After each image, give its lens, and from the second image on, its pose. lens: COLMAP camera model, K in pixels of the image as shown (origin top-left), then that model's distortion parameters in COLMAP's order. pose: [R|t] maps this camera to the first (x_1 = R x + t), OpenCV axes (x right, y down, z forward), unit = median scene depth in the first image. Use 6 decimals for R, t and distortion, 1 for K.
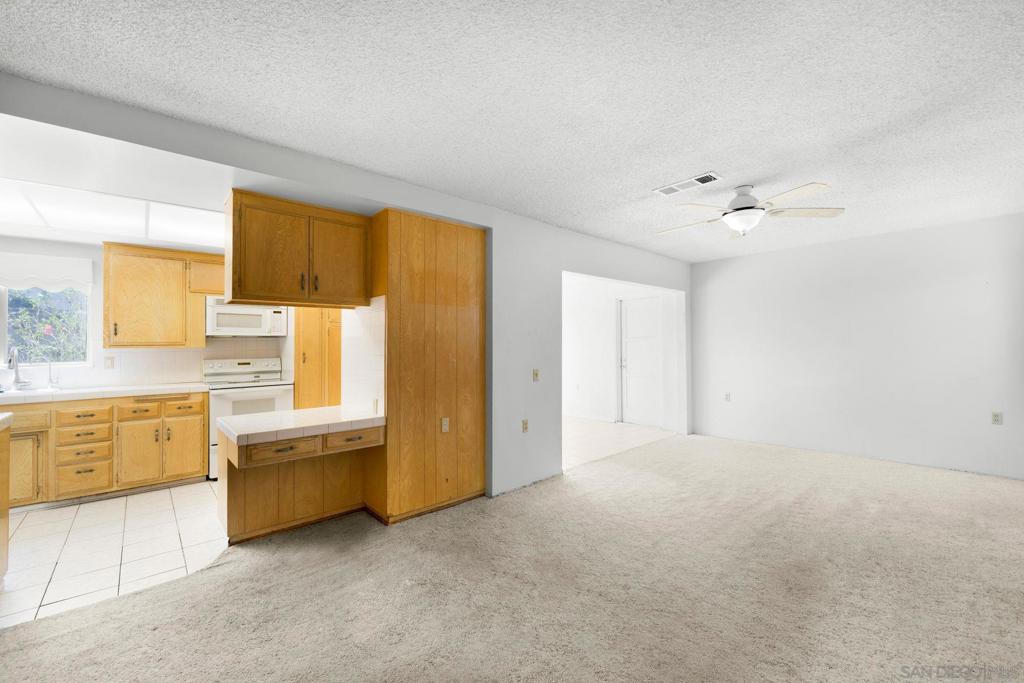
lens RADIAL K [[424.7, 0, 516.6], [0, 424.7, 341.0], [0, 0, 1]] dist [0.000954, -0.004068]
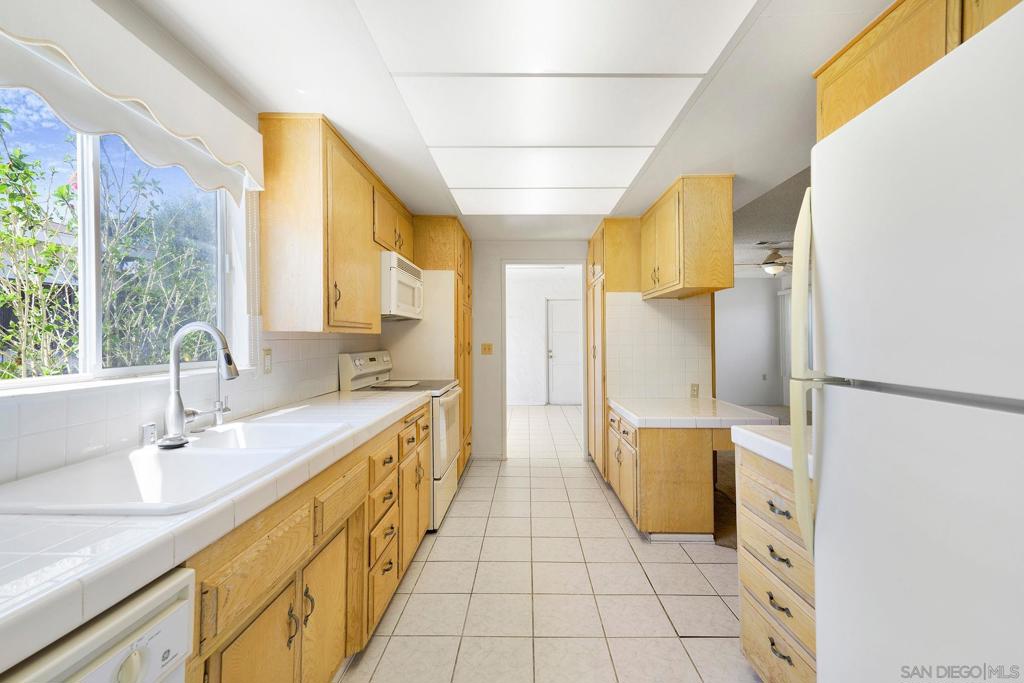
lens RADIAL K [[424.7, 0, 524.0], [0, 424.7, 346.8], [0, 0, 1]] dist [0.000954, -0.004068]
pose [[0.681589, -0.000340, 0.731735, -1.179140], [-0.020748, 0.999589, 0.019791, 0.020274], [-0.731441, -0.028671, 0.681302, 0.478001]]
